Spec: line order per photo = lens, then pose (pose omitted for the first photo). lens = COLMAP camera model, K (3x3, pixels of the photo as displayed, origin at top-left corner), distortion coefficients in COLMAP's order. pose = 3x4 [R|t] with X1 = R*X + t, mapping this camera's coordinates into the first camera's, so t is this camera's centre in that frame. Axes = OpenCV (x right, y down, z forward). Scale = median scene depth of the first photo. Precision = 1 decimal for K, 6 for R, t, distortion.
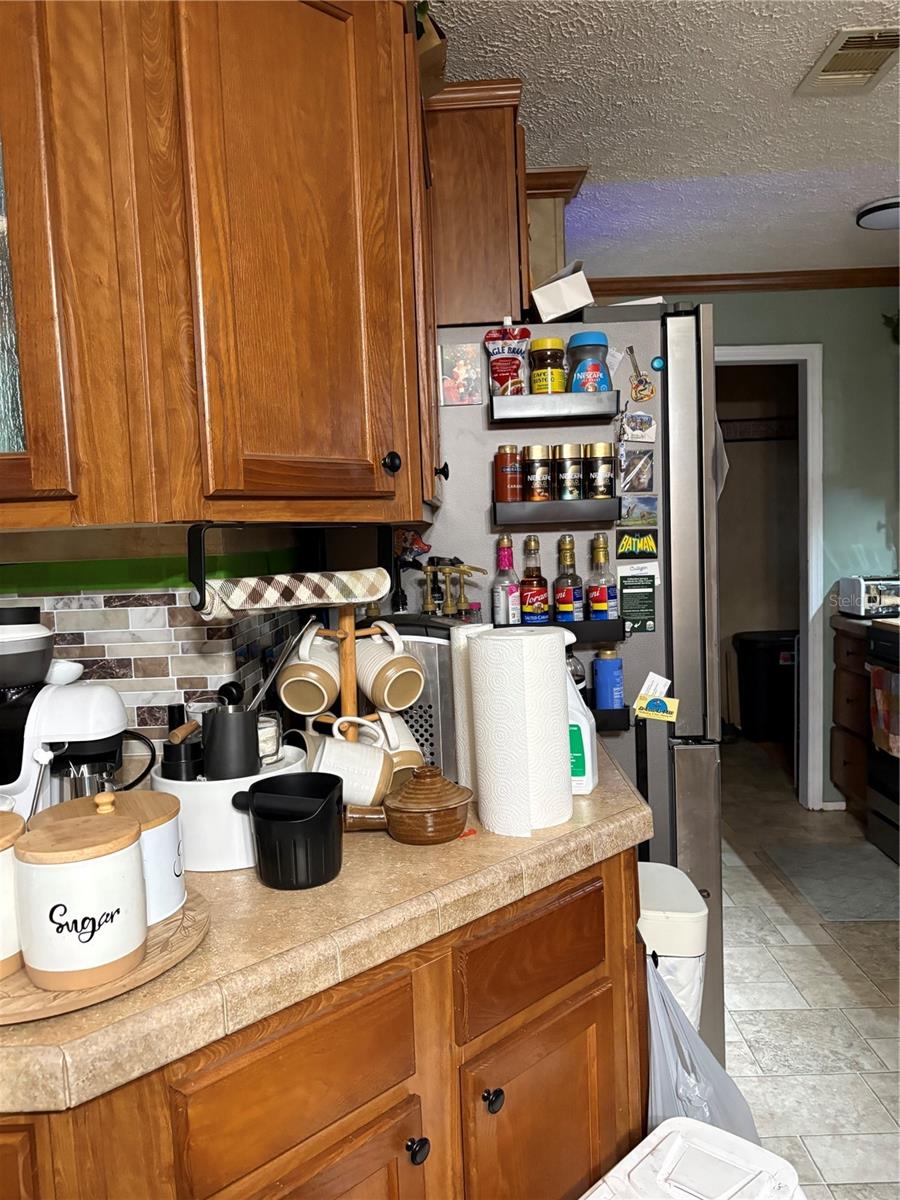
lens RADIAL K [[904.8, 0, 442.2], [0, 904.8, 601.5], [0, 0, 1]] dist [0.044105, -0.048964]
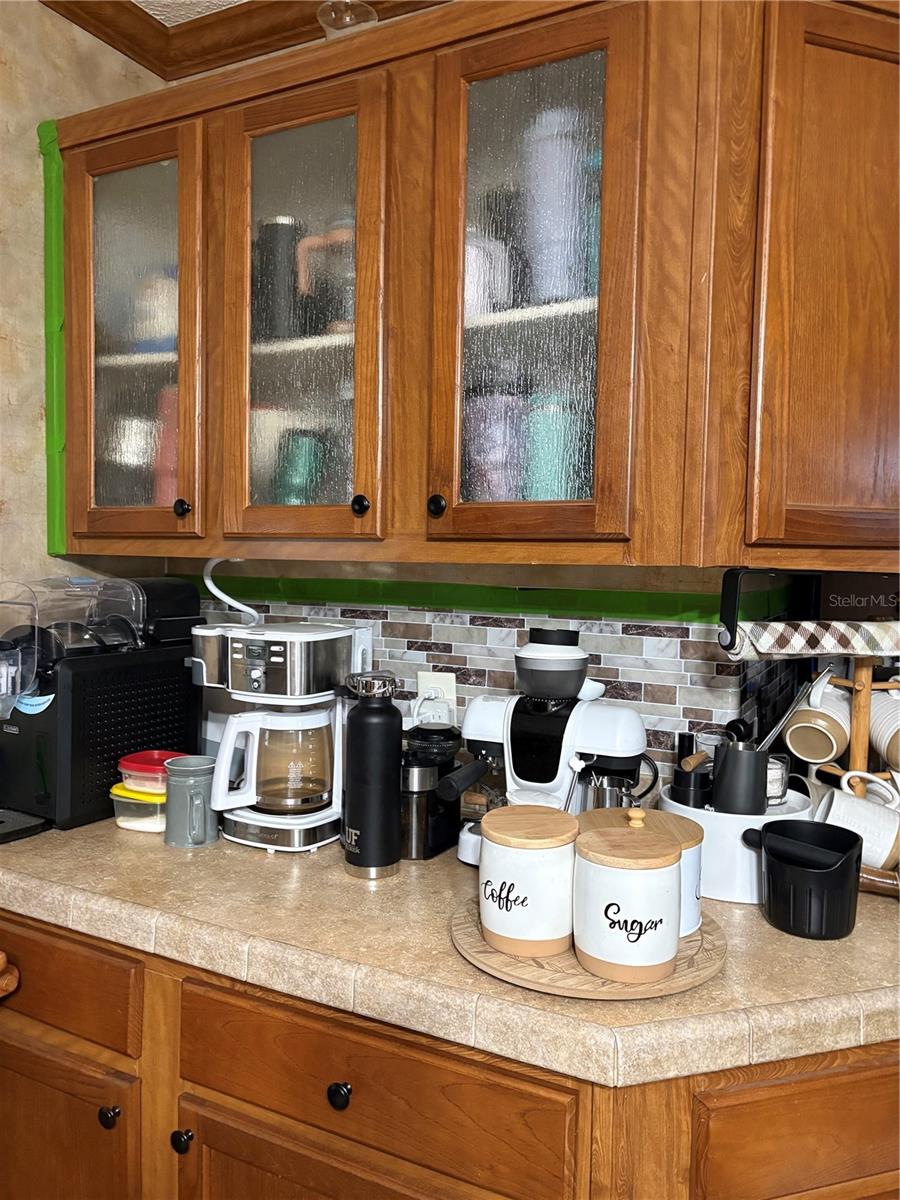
lens RADIAL K [[904.8, 0, 449.2], [0, 904.8, 593.2], [0, 0, 1]] dist [0.044105, -0.048964]
pose [[0.891821, 0.075450, -0.446053, -0.096435], [-0.088459, 0.996045, -0.008380, -0.020108], [0.443657, 0.046931, 0.894967, -0.097472]]
